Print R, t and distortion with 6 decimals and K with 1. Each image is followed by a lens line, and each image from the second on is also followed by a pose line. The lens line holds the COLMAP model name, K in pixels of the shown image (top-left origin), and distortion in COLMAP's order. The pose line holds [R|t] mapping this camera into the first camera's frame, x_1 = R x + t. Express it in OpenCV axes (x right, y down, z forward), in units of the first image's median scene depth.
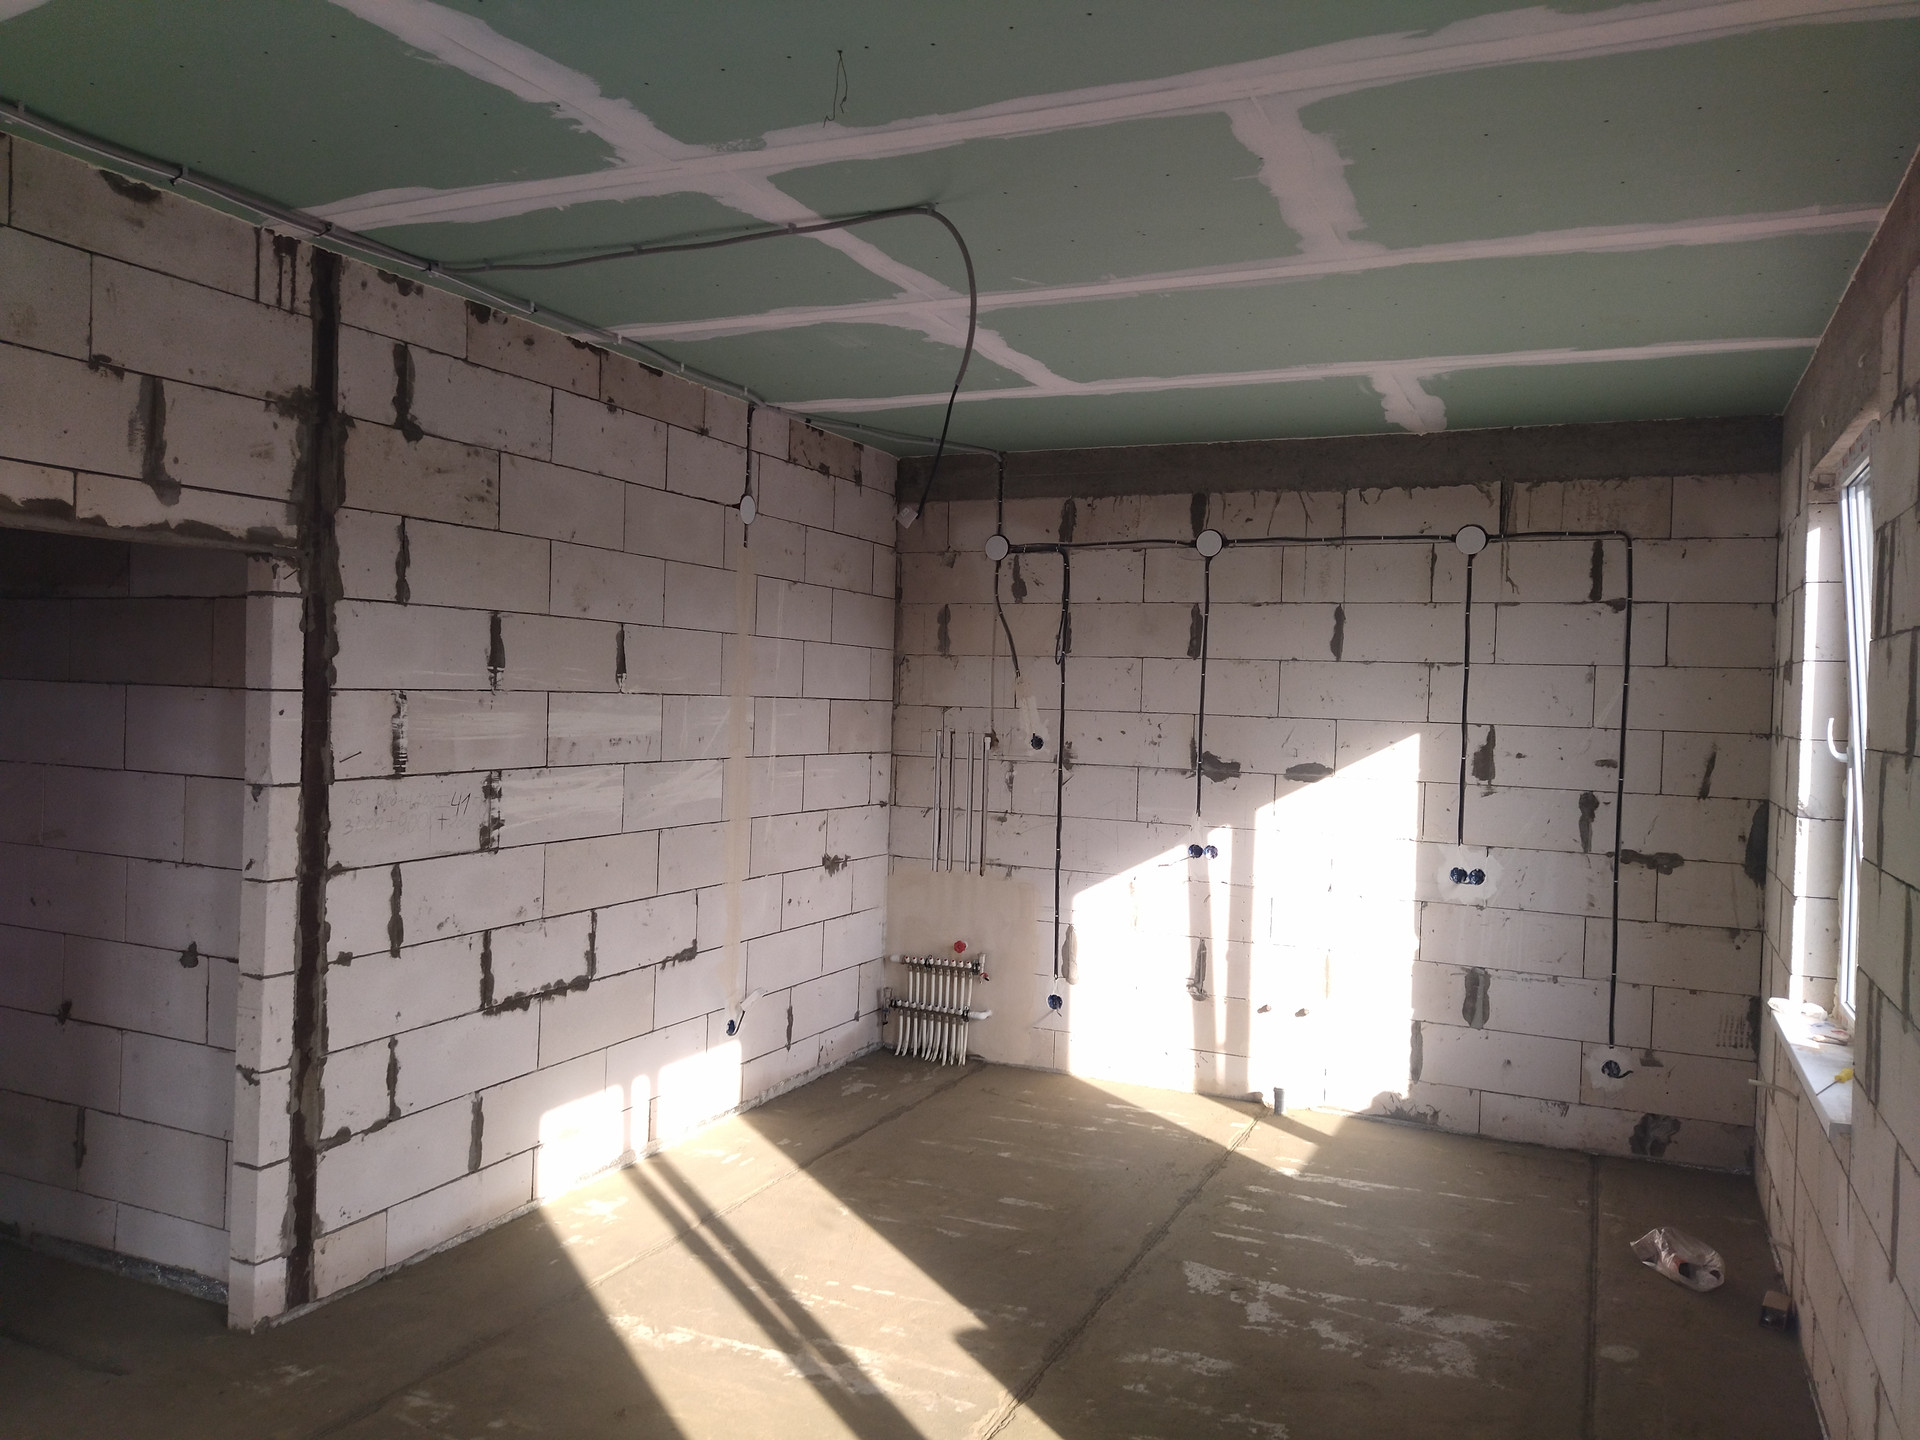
lens RADIAL K [[1448.2, 0, 959.9], [0, 1448.2, 718.4], [0, 0, 1]] dist [0.078599, -0.089762]
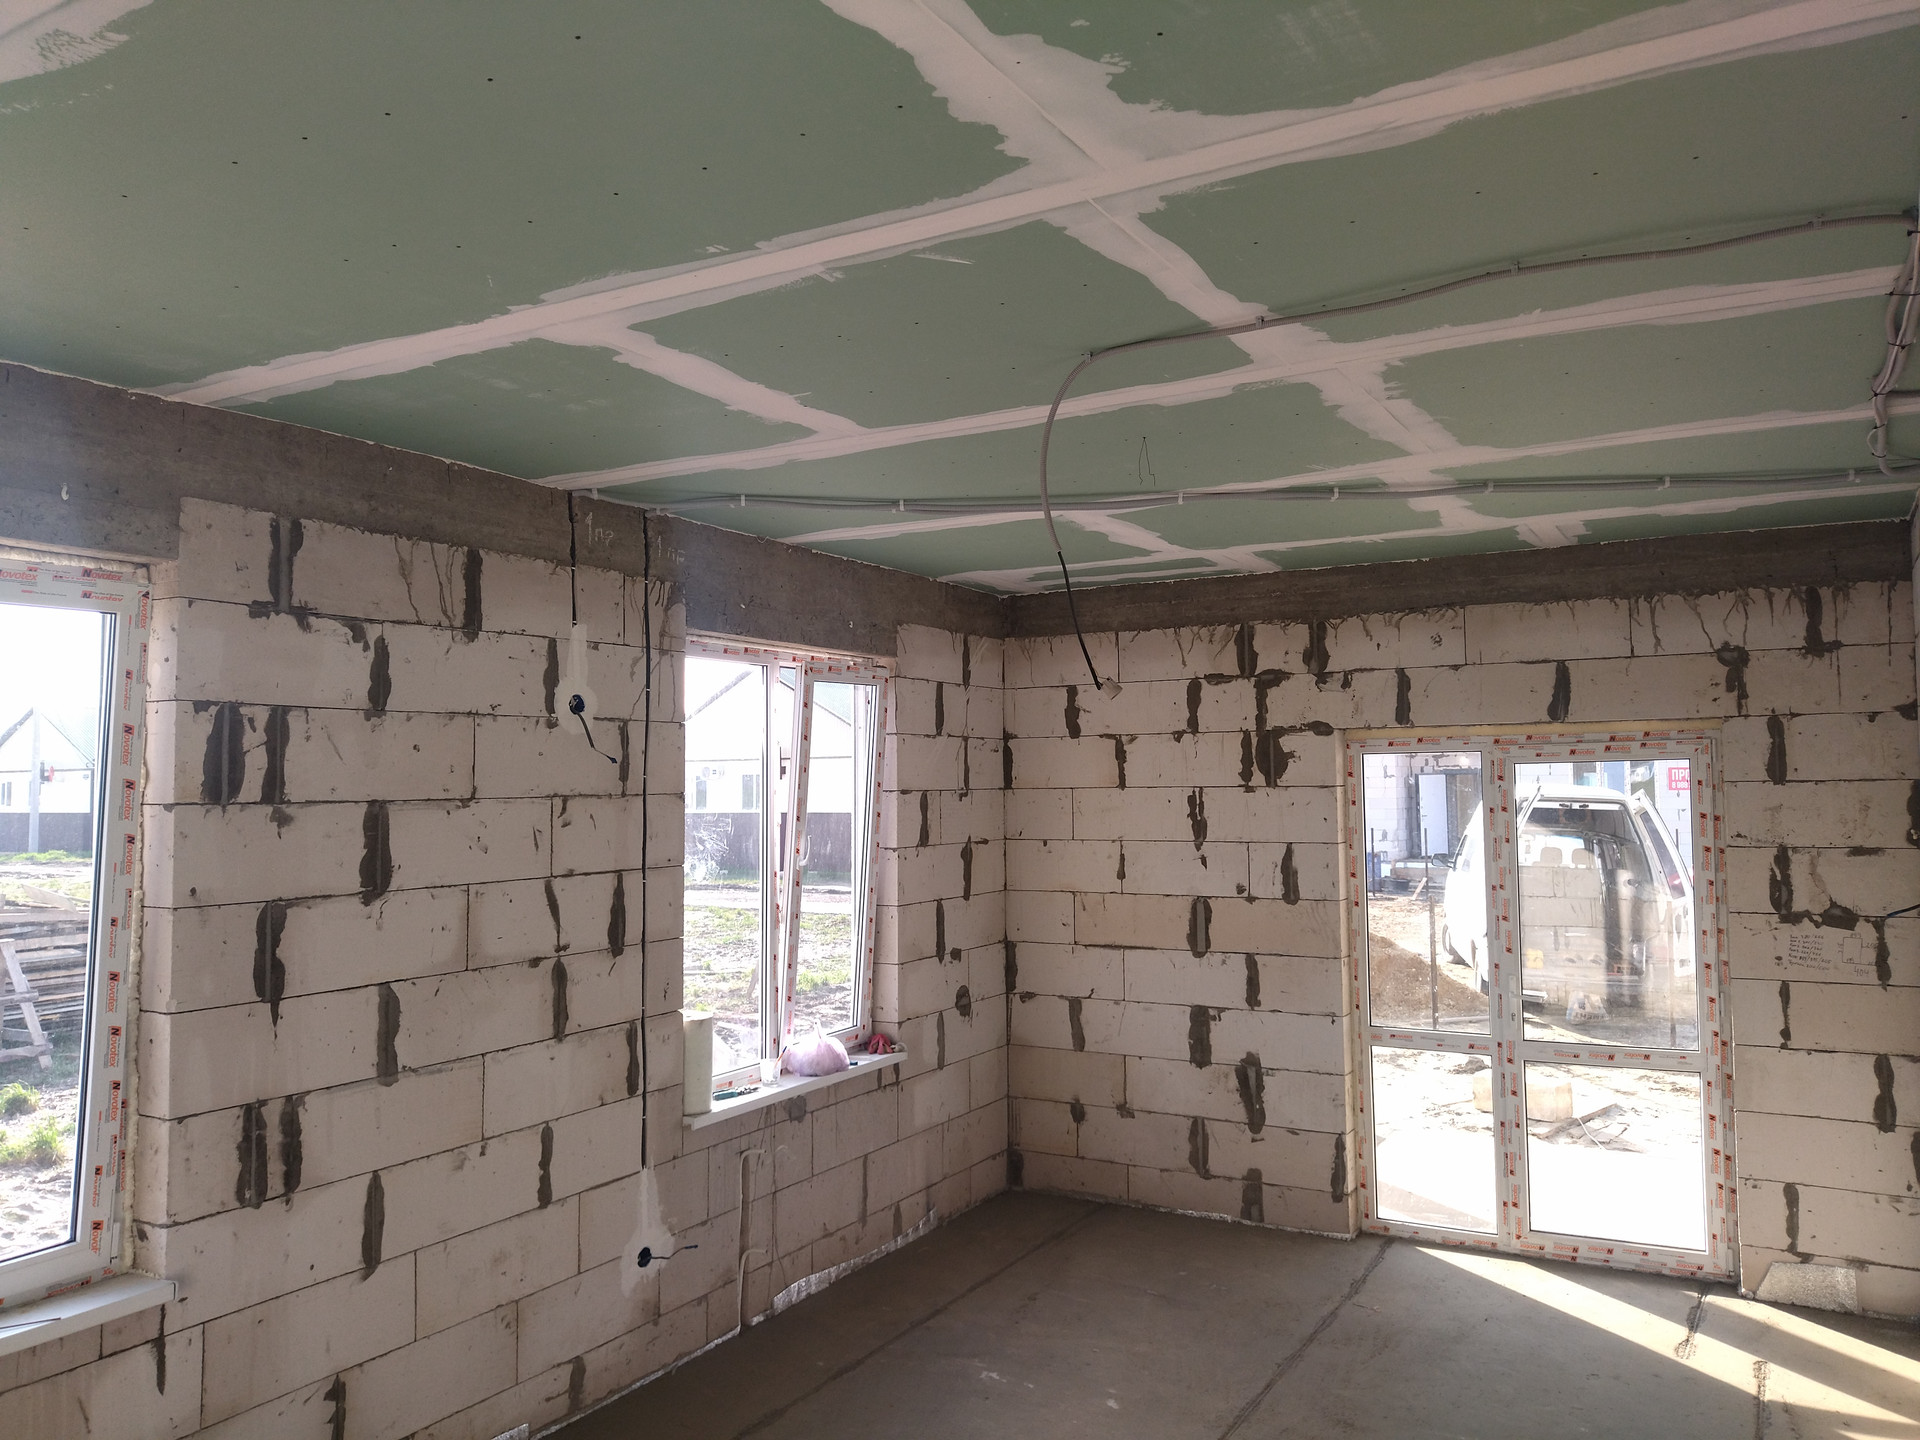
lens RADIAL K [[1448.2, 0, 971.5], [0, 1448.2, 705.2], [0, 0, 1]] dist [0.078599, -0.089762]
pose [[-0.996219, -0.013374, 0.085845, -0.026438], [-0.016373, 0.999277, -0.034328, -0.090147], [-0.085324, -0.035604, -0.995717, 1.865799]]
